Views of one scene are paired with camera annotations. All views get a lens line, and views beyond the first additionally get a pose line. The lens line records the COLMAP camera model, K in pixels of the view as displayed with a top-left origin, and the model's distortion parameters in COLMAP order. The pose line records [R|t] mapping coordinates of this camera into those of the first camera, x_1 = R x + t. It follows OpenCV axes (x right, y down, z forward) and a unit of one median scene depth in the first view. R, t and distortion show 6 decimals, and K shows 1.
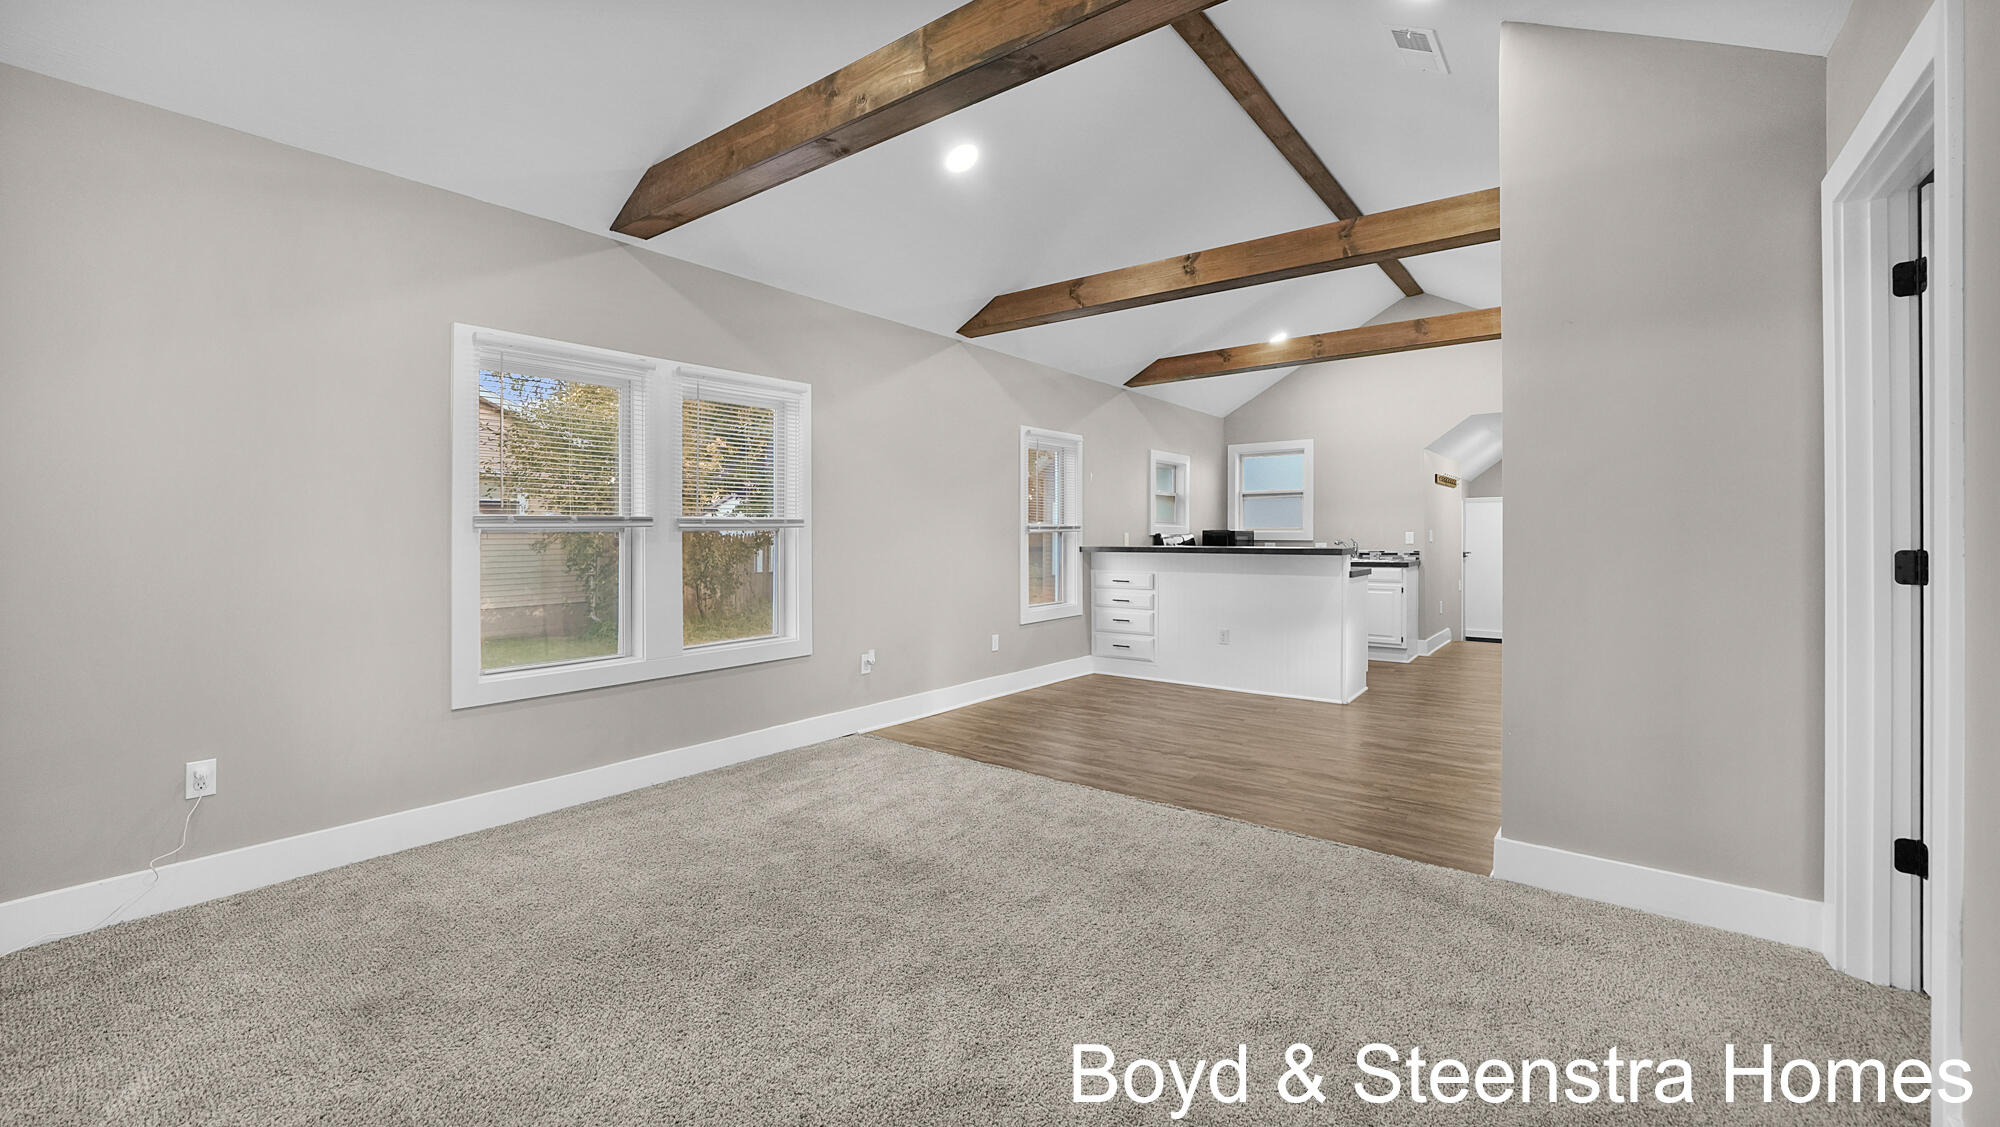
lens RADIAL K [[800.8, 0, 975.9], [0, 800.8, 525.5], [0, 0, 1]] dist [-0.012477, -0.000085]
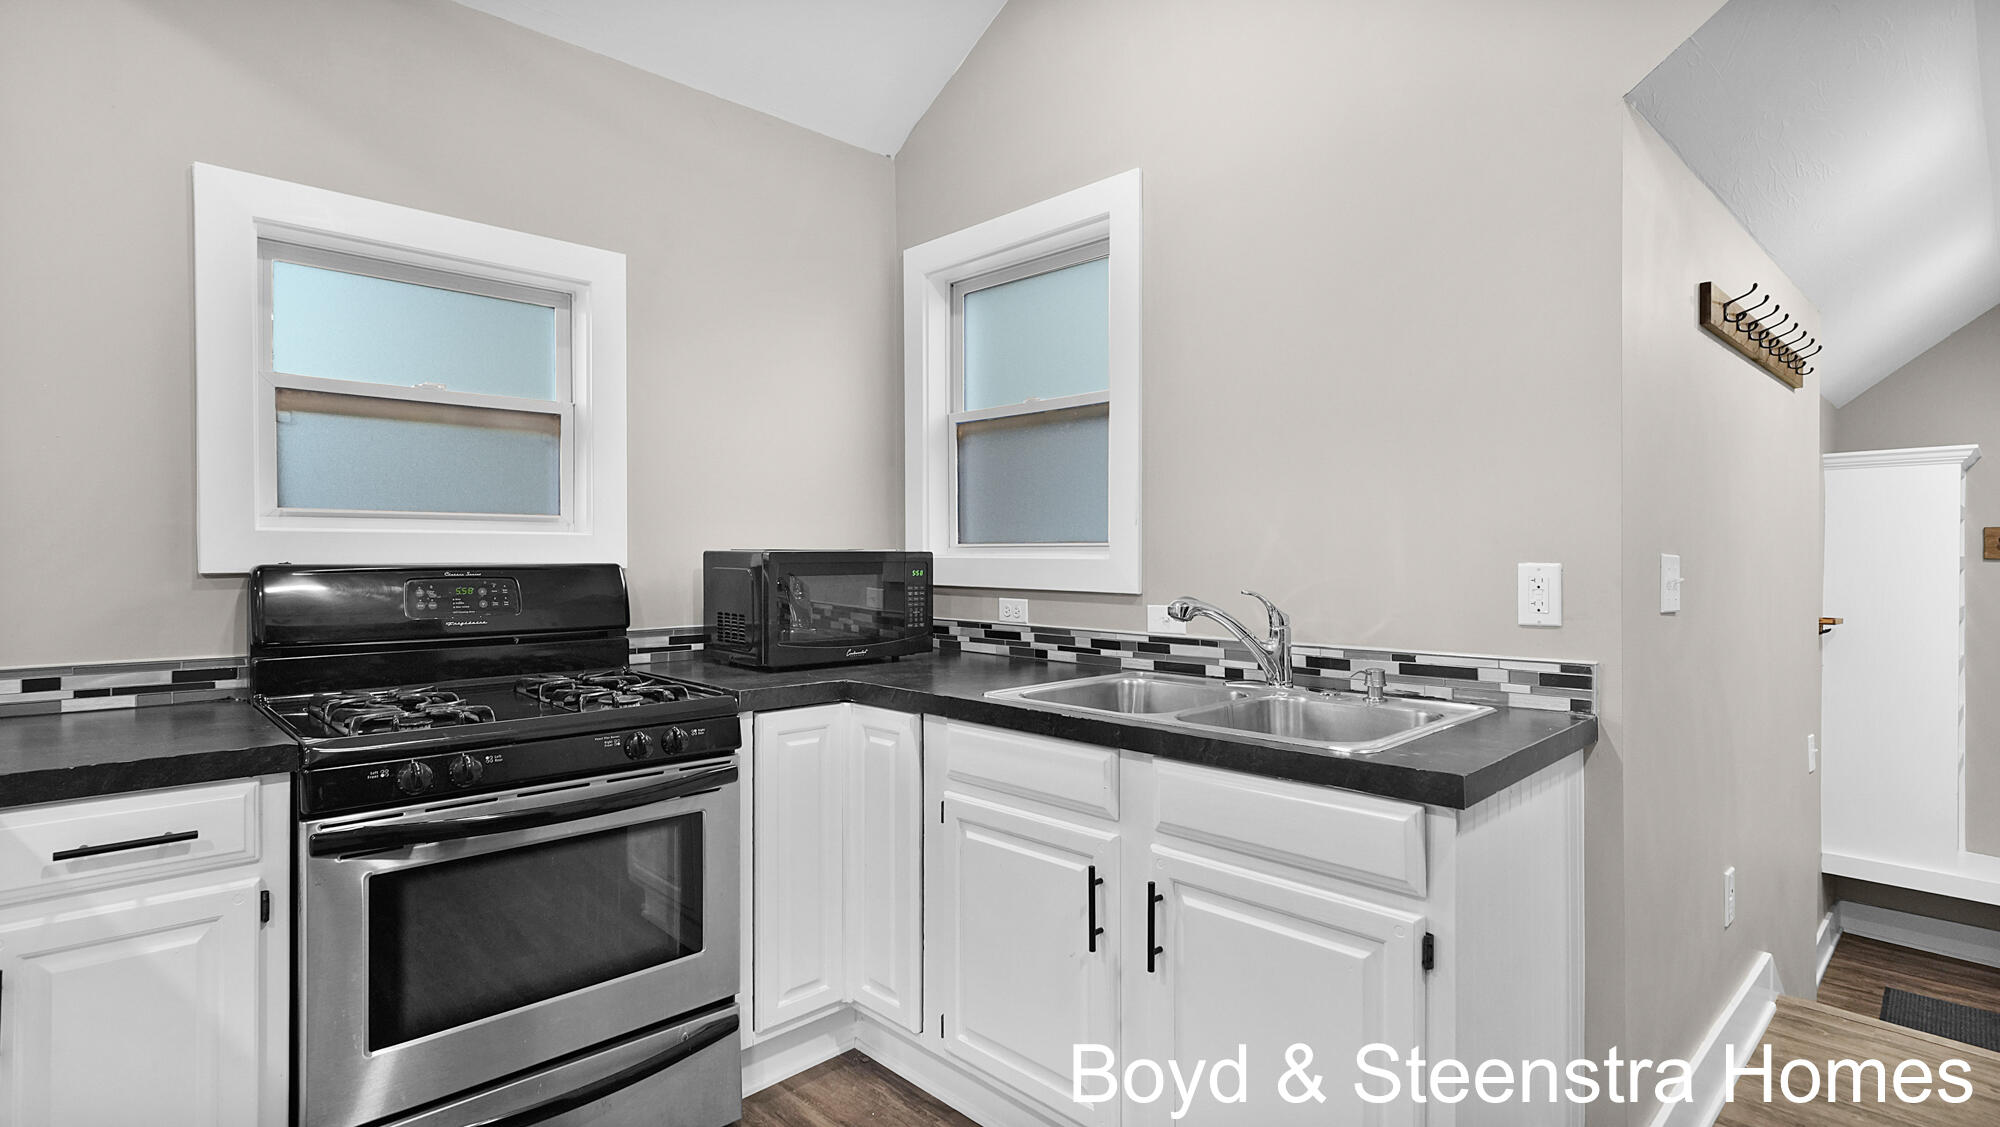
lens RADIAL K [[973.0, 0, 976.8], [0, 973.0, 560.7], [0, 0, 1]] dist [0.008016, 0.001365]
pose [[0.990008, 0.001066, -0.141005, 0.511407], [0.000904, 0.999903, 0.013910, 0.005228], [0.141007, -0.013899, 0.989911, 0.865853]]
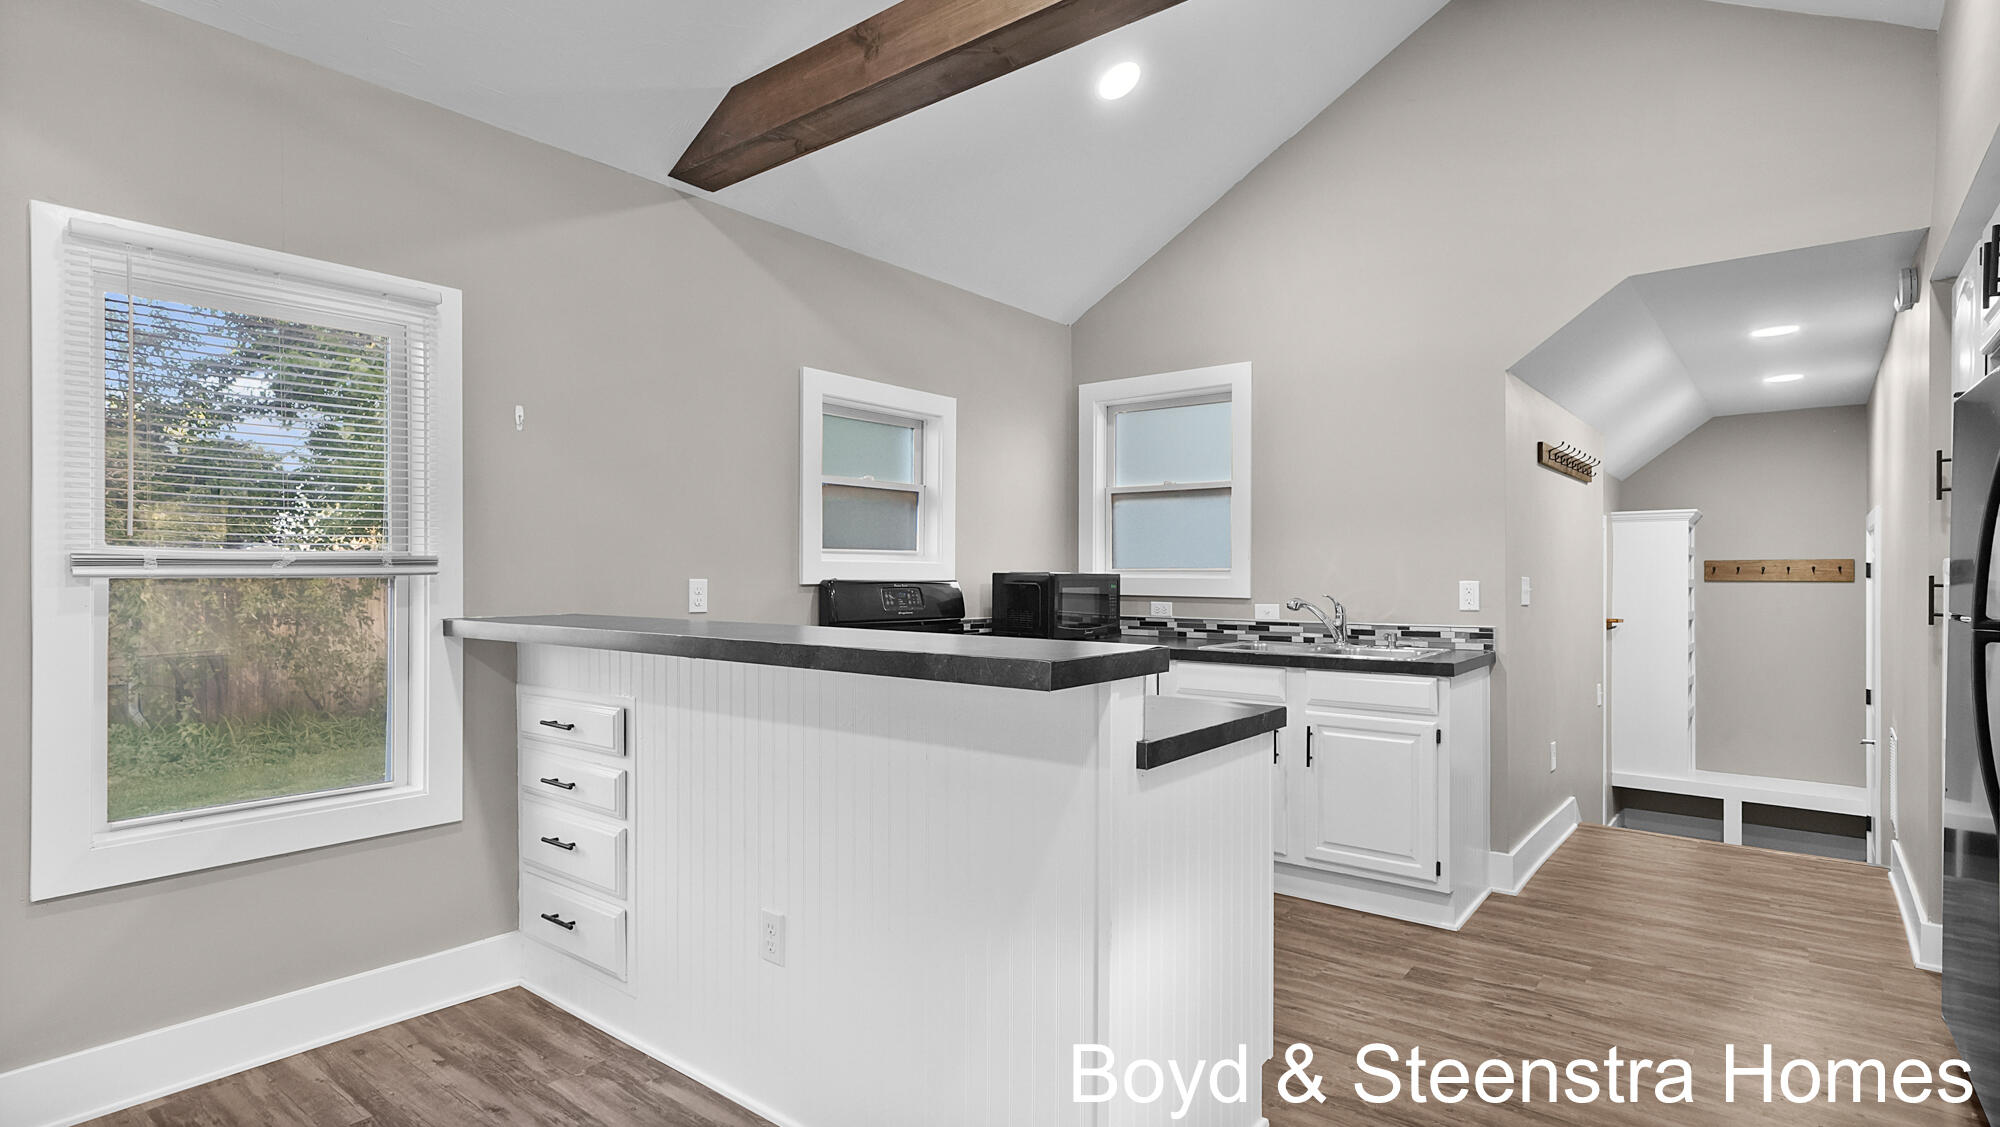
lens RADIAL K [[973.0, 0, 990.0], [0, 973.0, 568.1], [0, 0, 1]] dist [0.008016, 0.001365]
pose [[0.999863, 0.004191, -0.016038, 0.357702], [-0.004183, 0.999991, 0.000556, 0.003156], [0.016040, -0.000489, 0.999871, 0.582489]]
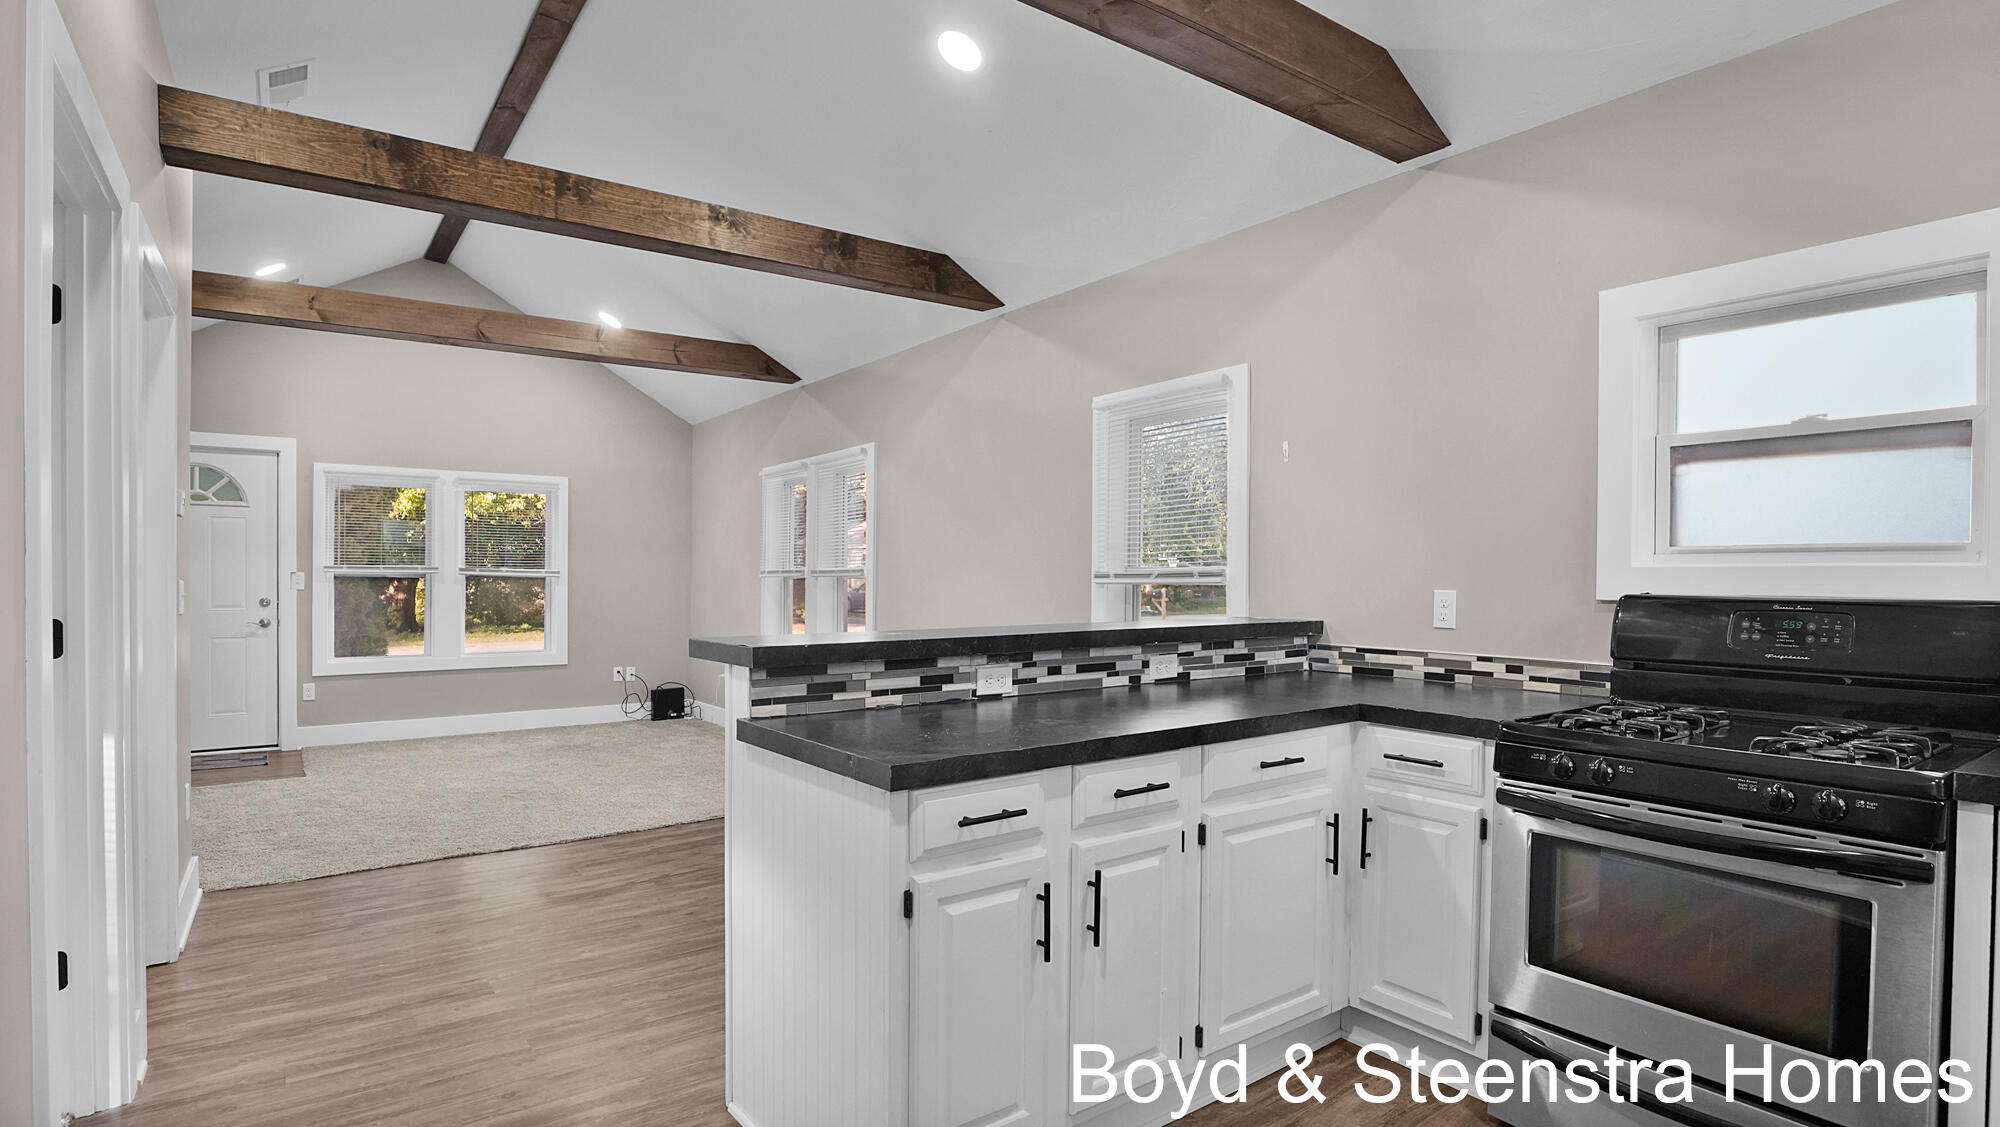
lens RADIAL K [[973.0, 0, 978.4], [0, 973.0, 579.5], [0, 0, 1]] dist [0.008016, 0.001365]
pose [[-0.270159, 0.004792, -0.962804, 0.680150], [0.004124, 0.999984, 0.003820, 0.002400], [0.962807, -0.002938, -0.270174, 0.992546]]
